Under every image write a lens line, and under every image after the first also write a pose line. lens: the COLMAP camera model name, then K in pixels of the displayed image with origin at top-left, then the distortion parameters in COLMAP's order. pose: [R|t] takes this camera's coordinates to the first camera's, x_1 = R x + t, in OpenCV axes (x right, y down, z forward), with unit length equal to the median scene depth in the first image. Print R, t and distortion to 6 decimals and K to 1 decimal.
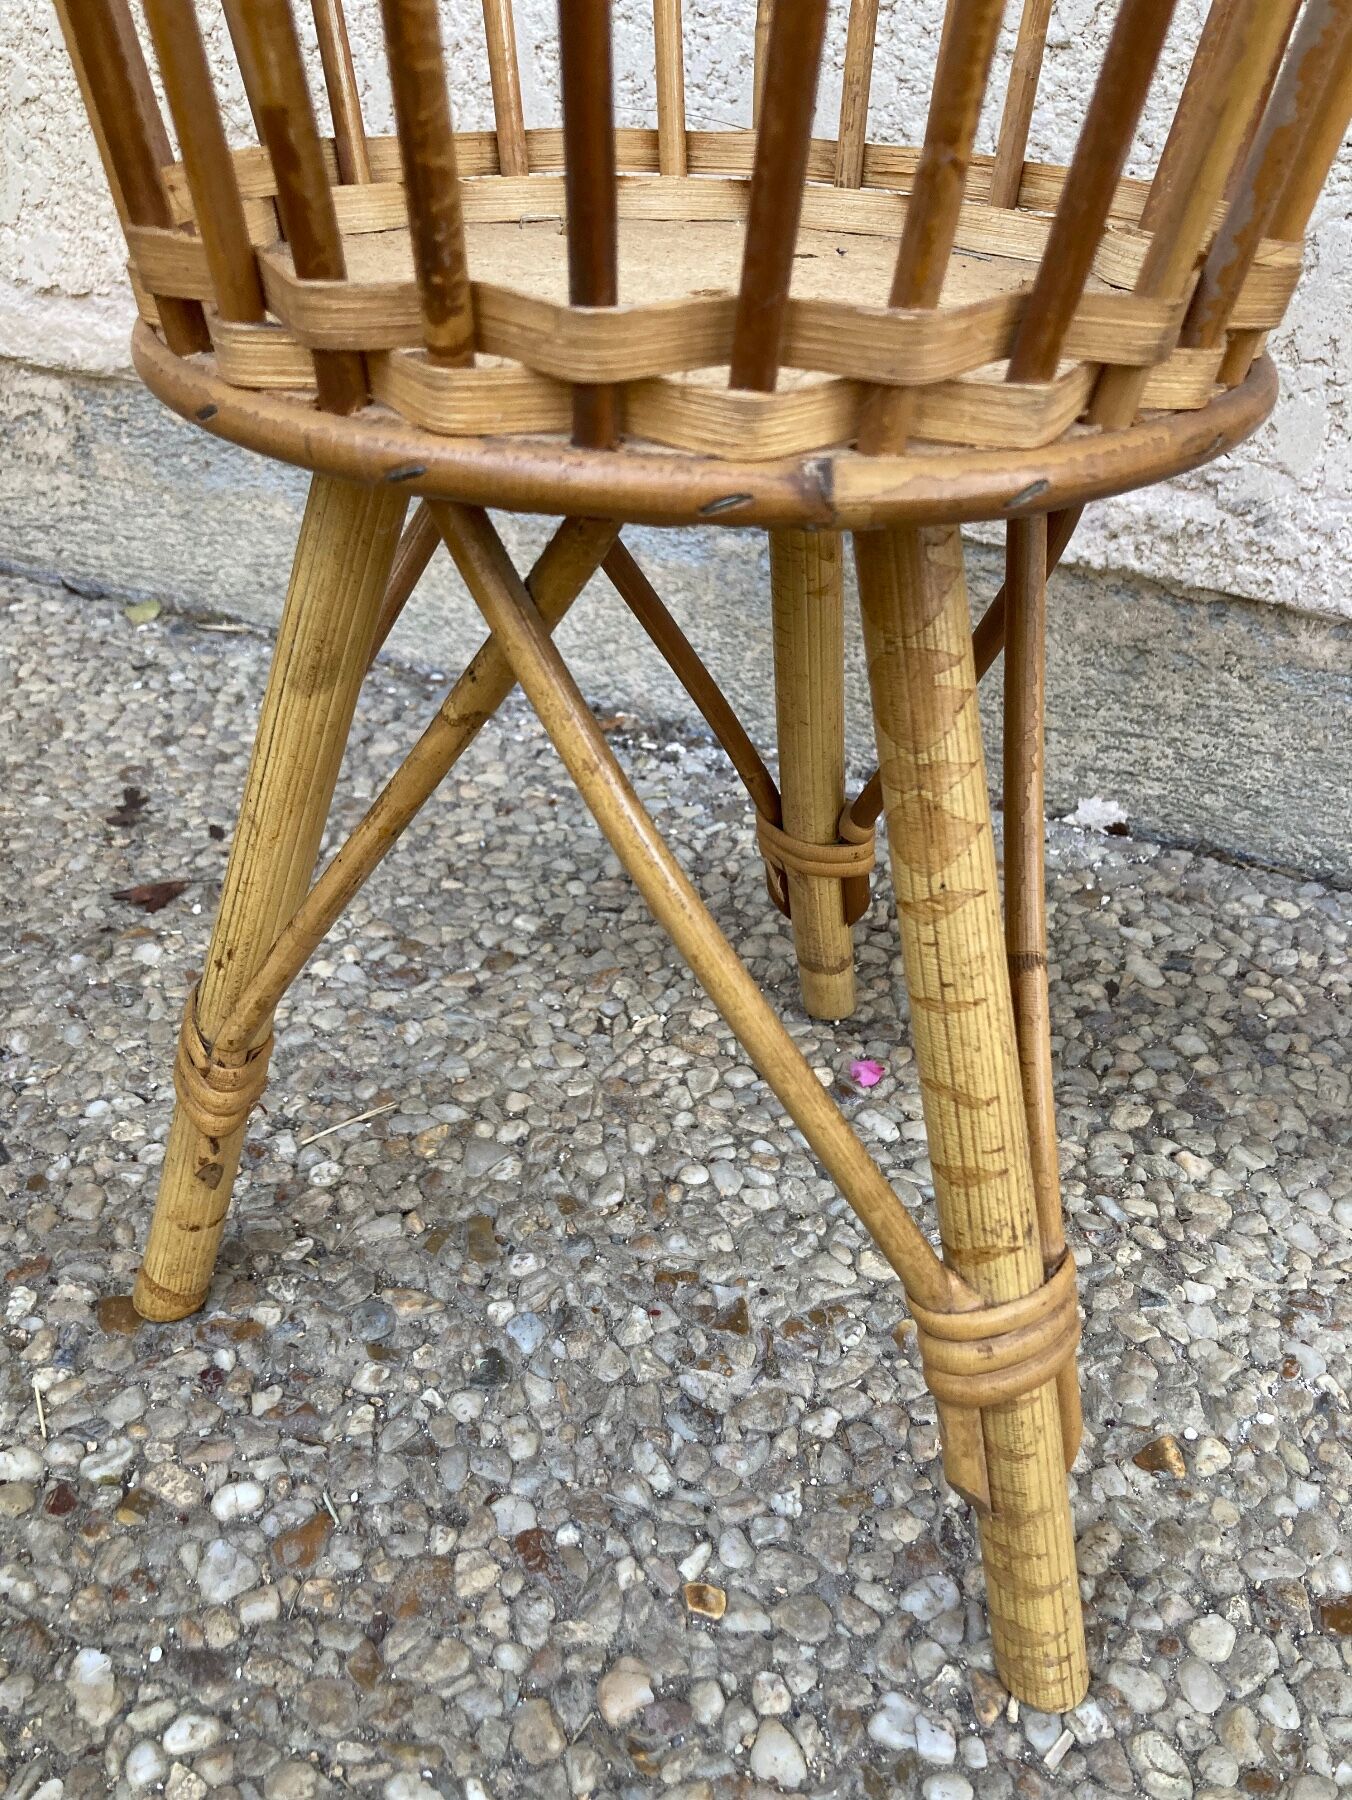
lens RADIAL K [[1512.3, 0, 698.0], [0, 1512.3, 851.6], [0, 0, 1]] dist [-0.005486, 0.007891]
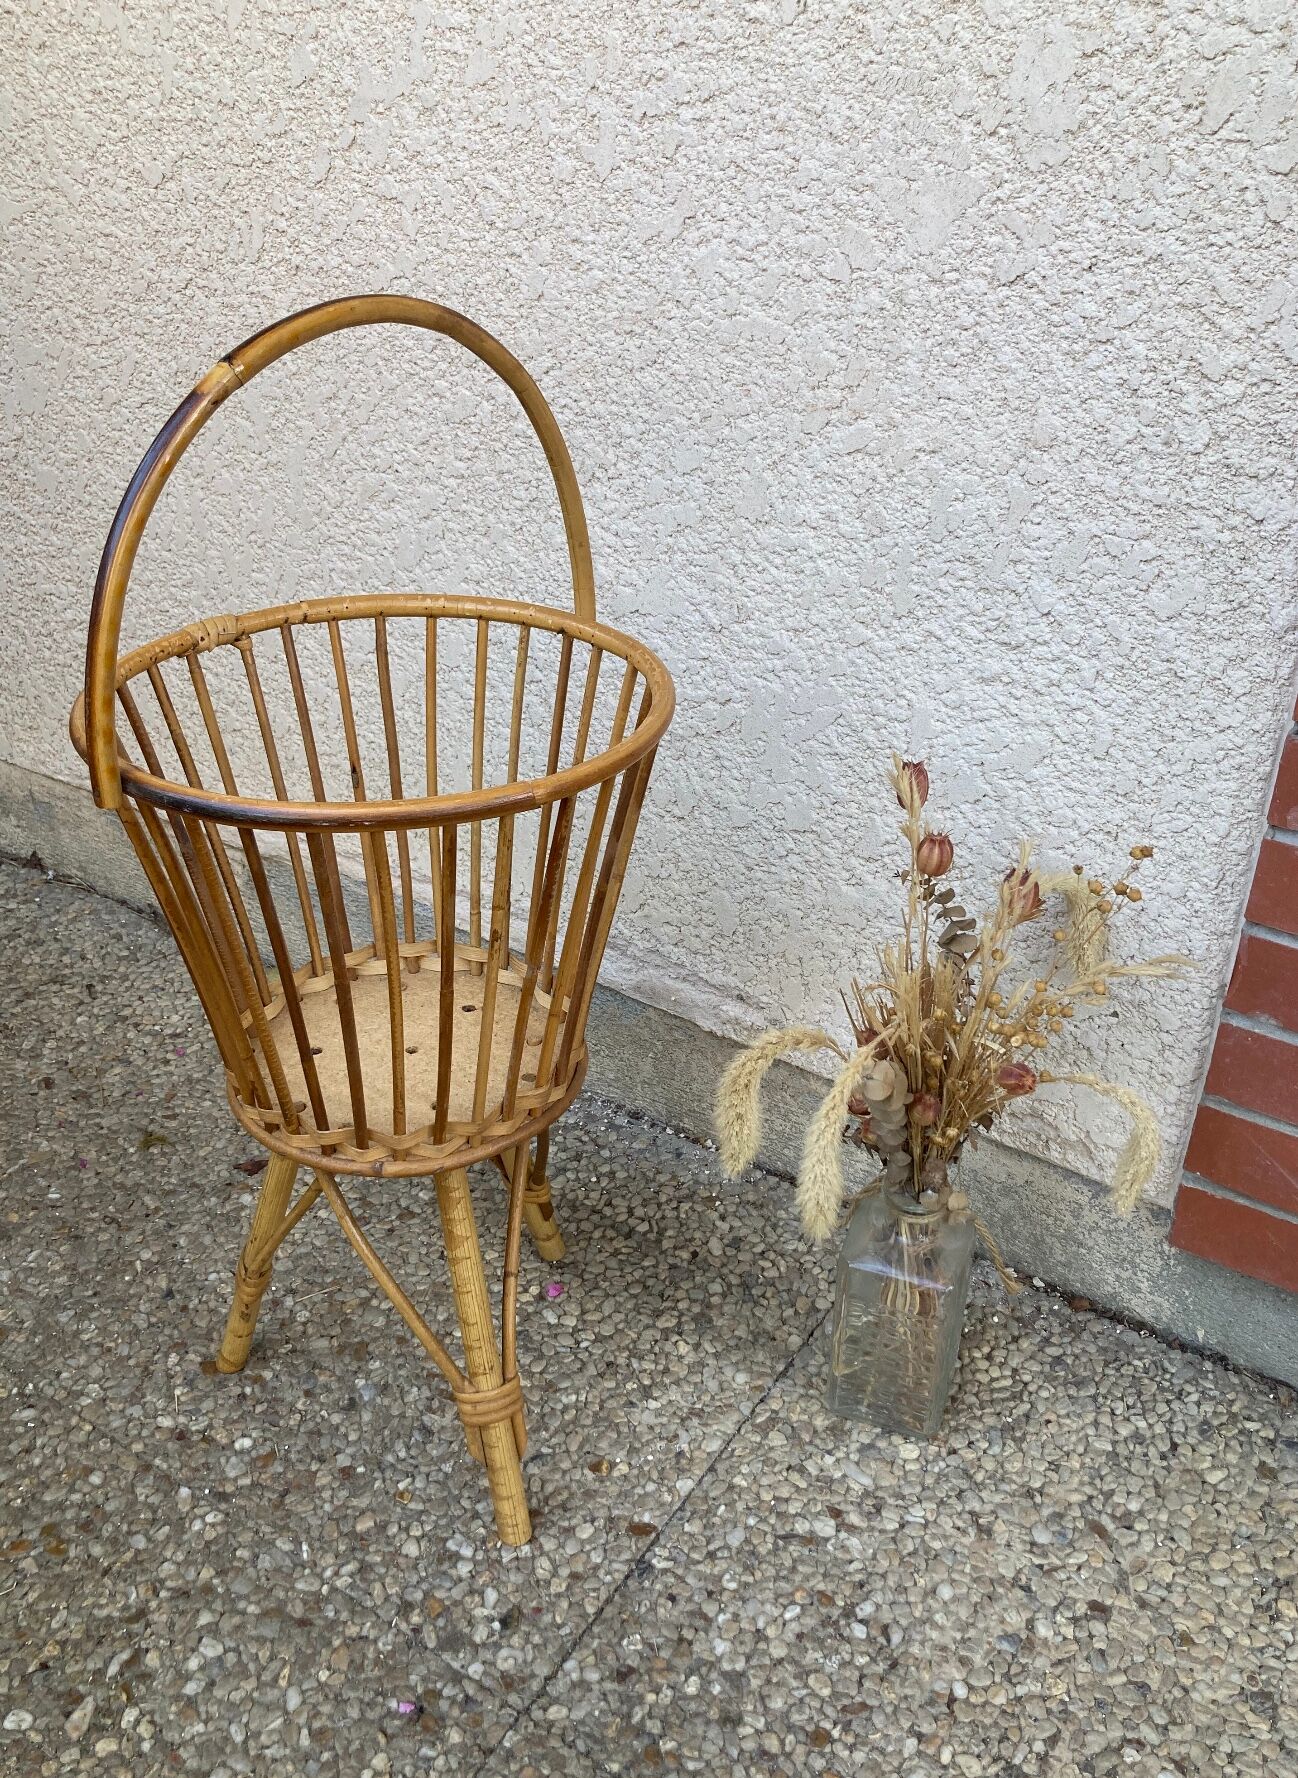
lens RADIAL K [[1467.2, 0, 680.1], [0, 1467.2, 868.8], [0, 0, 1]] dist [0.006802, 0.003614]
pose [[0.990809, 0.056379, -0.122960, 0.552216], [-0.064533, 0.995902, -0.063366, -0.356232], [0.118884, 0.070719, 0.990387, -1.185404]]
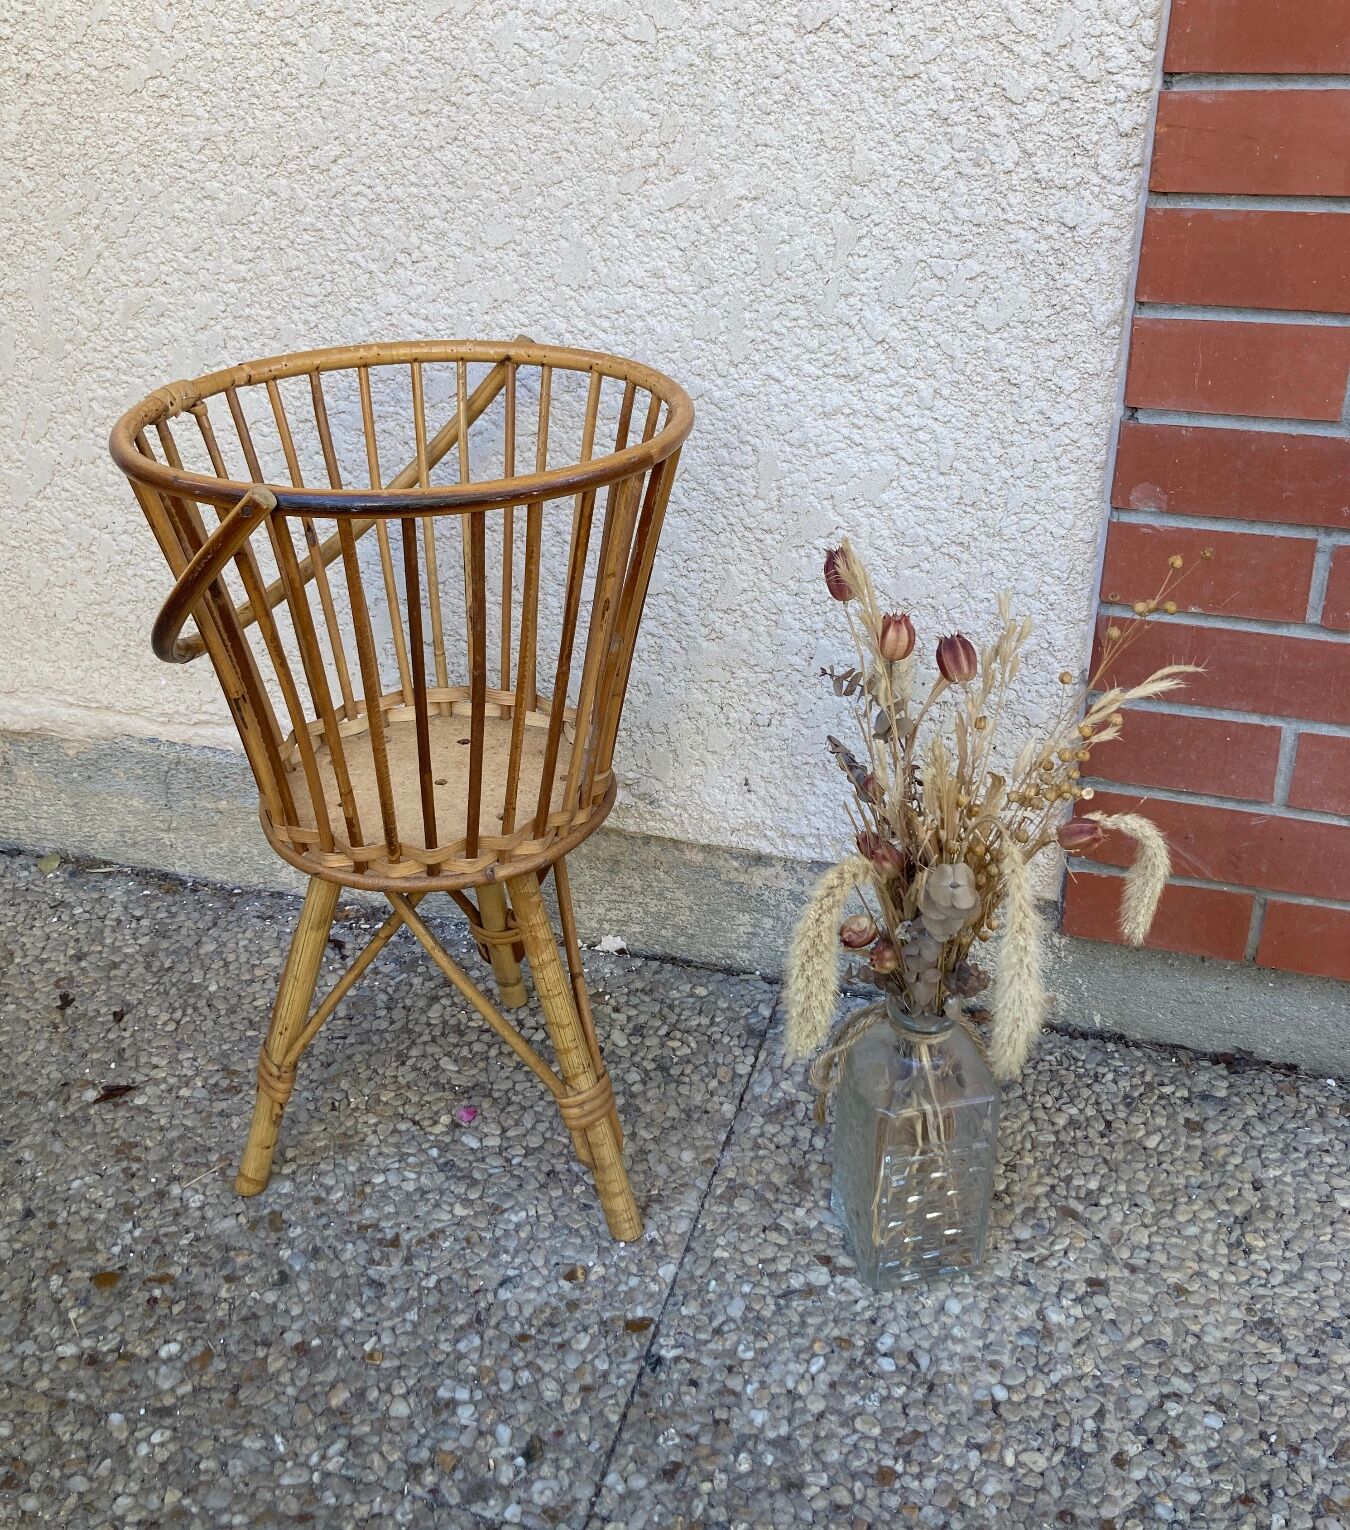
lens RADIAL K [[1466.2, 0, 680.1], [0, 1466.2, 623.2], [0, 0, 1]] dist [0.012618, 0.000000]
pose [[0.988399, -0.088230, 0.123624, 0.223122], [0.105467, 0.984425, -0.140653, -0.207866], [-0.109289, 0.152060, 0.982310, -1.143892]]
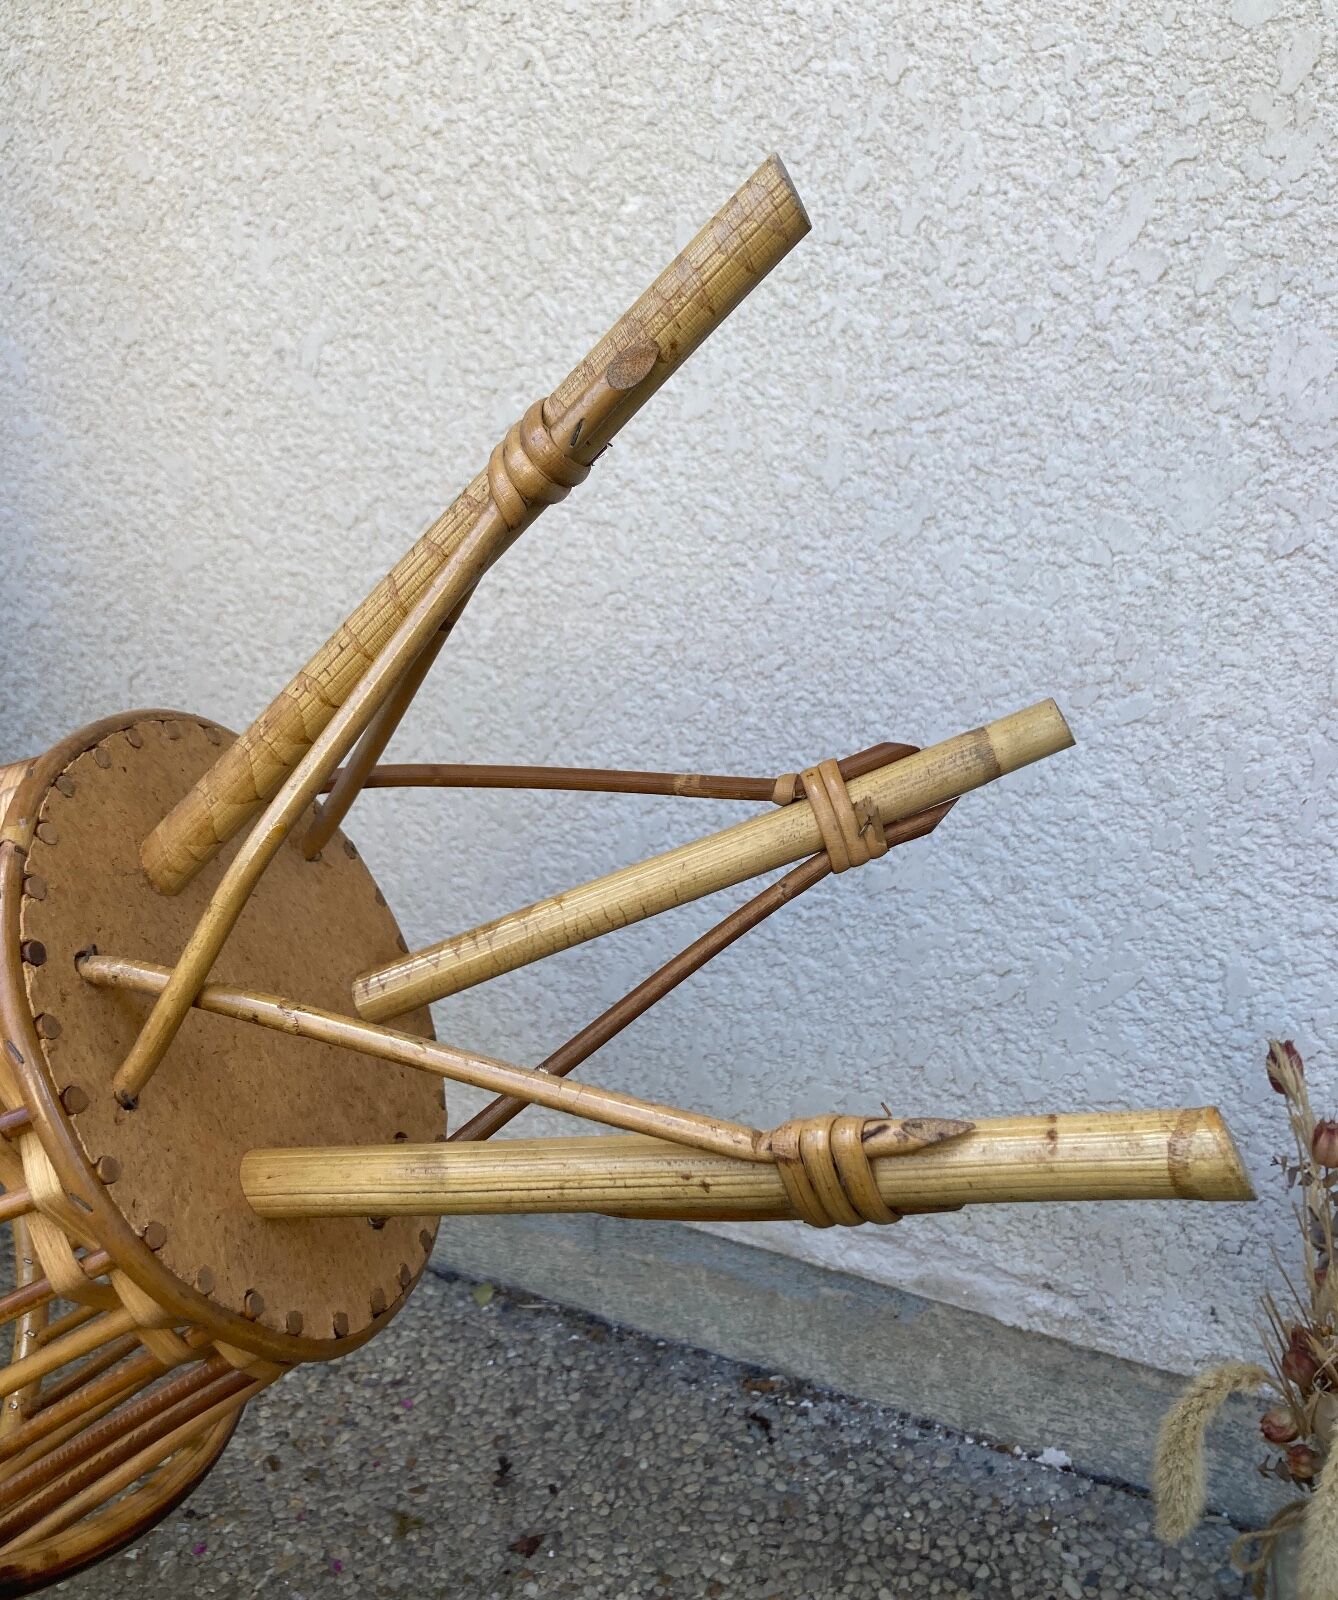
lens RADIAL K [[1471.7, 0, 664.5], [0, 1471.7, 716.5], [0, 0, 1]] dist [0.000721, 0.000000]
pose [[0.989189, -0.087458, -0.117708, 0.134784], [0.052859, 0.961381, -0.270099, -0.559594], [0.136785, 0.260957, 0.955610, -1.204477]]
